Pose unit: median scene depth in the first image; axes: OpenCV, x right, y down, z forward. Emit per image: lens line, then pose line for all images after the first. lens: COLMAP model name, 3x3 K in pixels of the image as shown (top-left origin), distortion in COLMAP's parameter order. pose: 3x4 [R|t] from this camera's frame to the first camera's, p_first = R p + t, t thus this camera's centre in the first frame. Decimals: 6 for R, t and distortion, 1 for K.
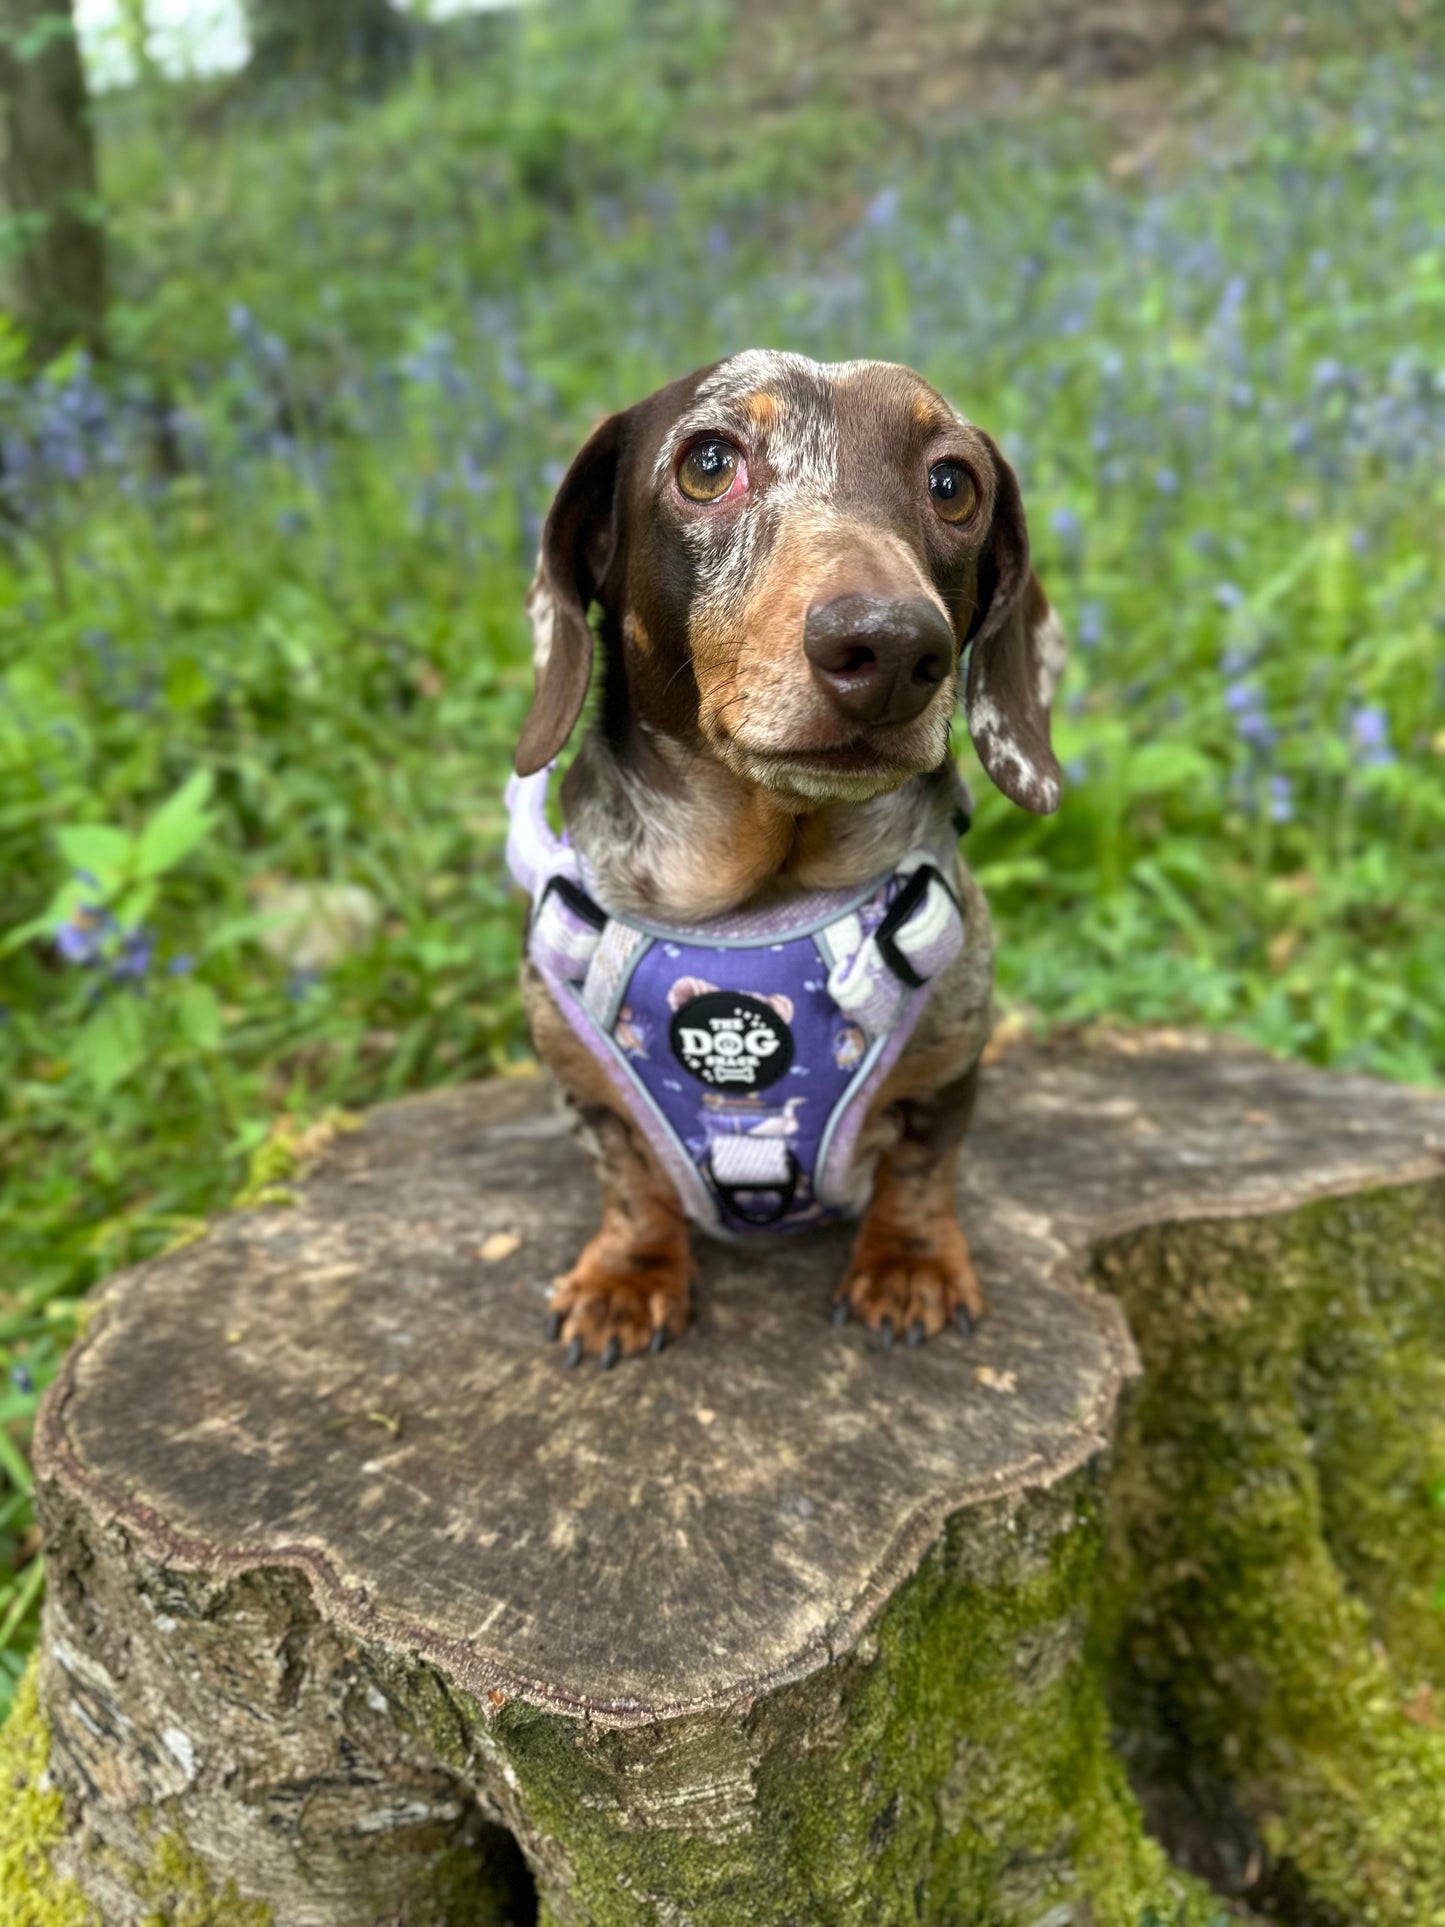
lens RADIAL K [[1388.4, 0, 722.5], [0, 1388.4, 963.5], [0, 0, 1]] dist [0.002119, -0.026116]
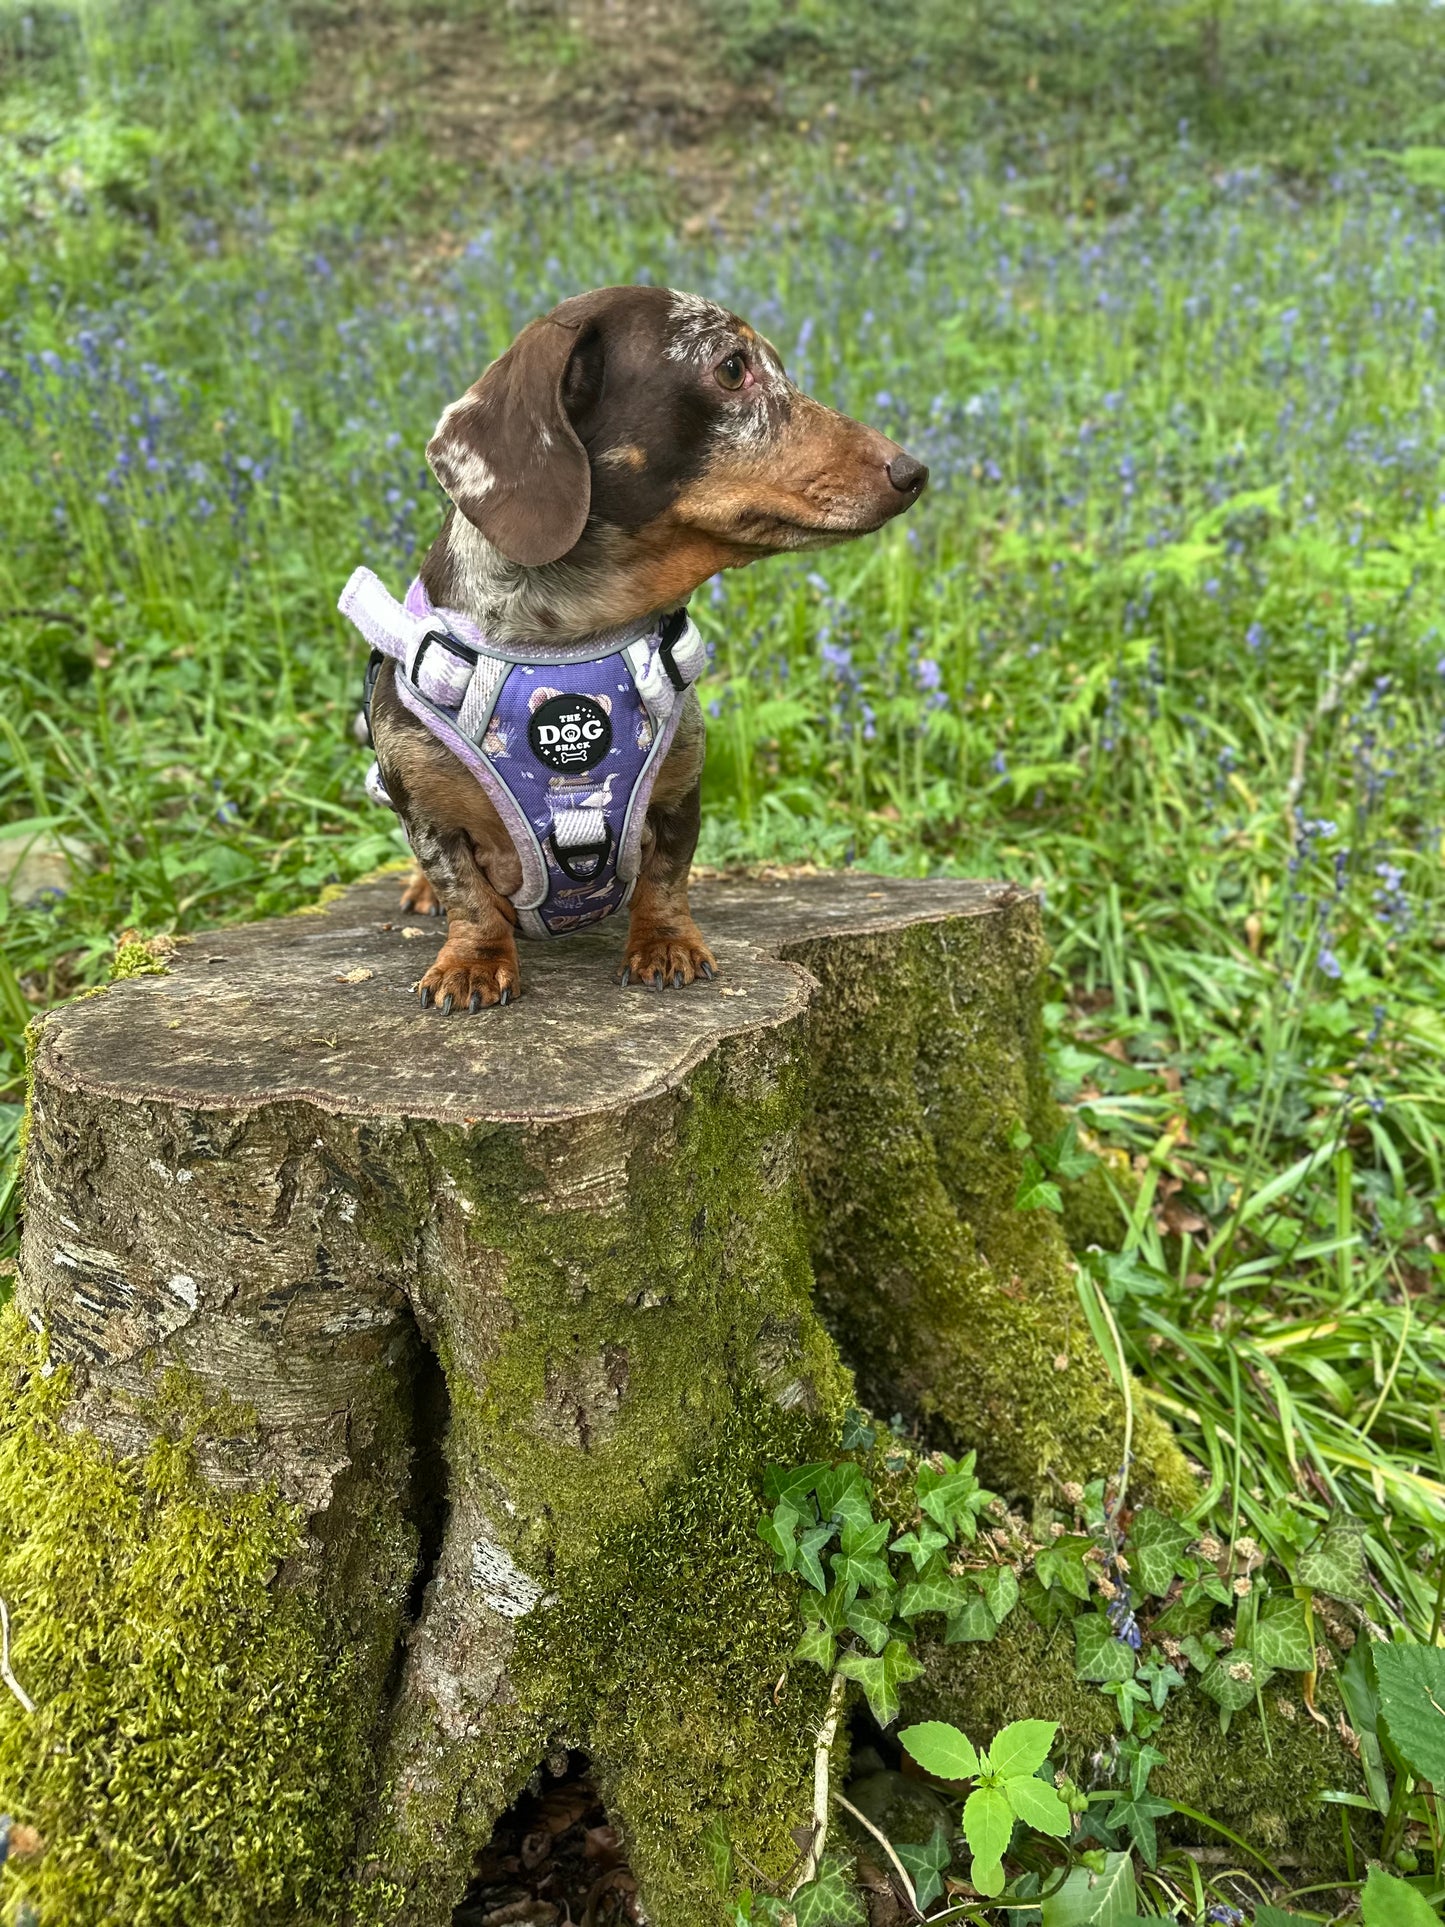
lens RADIAL K [[1332.8, 0, 718.8], [0, 1332.8, 981.6], [0, 0, 1]] dist [0.188537, -0.340325]
pose [[0.961765, -0.067309, 0.265478, -0.221475], [0.069578, 0.997576, 0.000859, 0.299754], [-0.264892, 0.017646, 0.964117, -0.442246]]
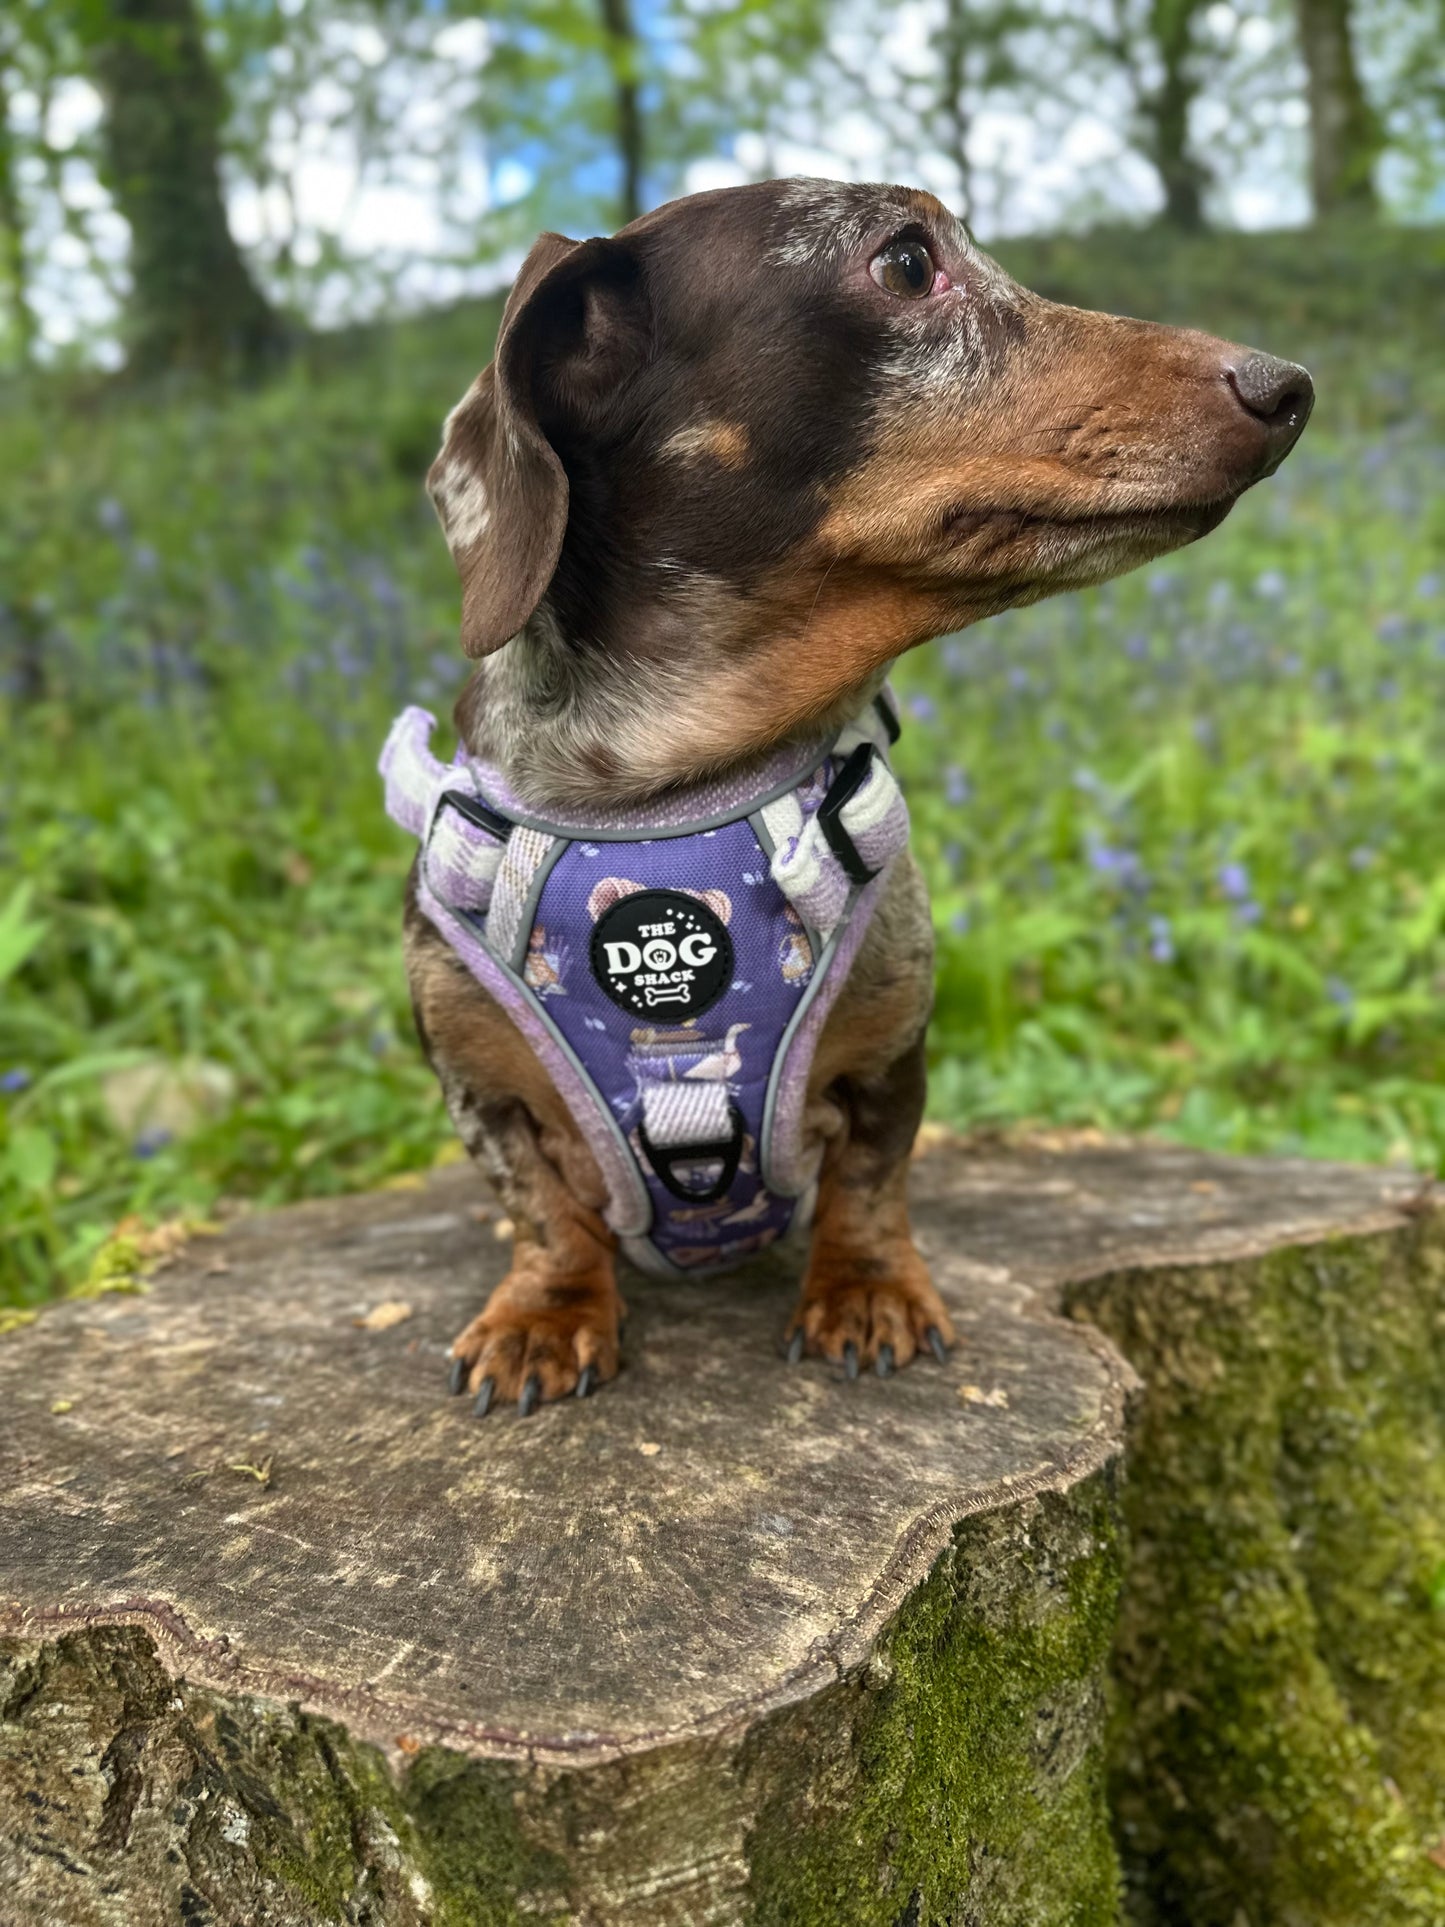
lens RADIAL K [[1390.4, 0, 722.5], [0, 1390.4, 963.5], [0, 0, 1]] dist [-0.020090, 0.003200]
pose [[0.994987, -0.012553, 0.099214, -0.047894], [0.030565, 0.982791, -0.182177, 0.197096], [-0.095219, 0.184296, 0.978247, 0.133932]]
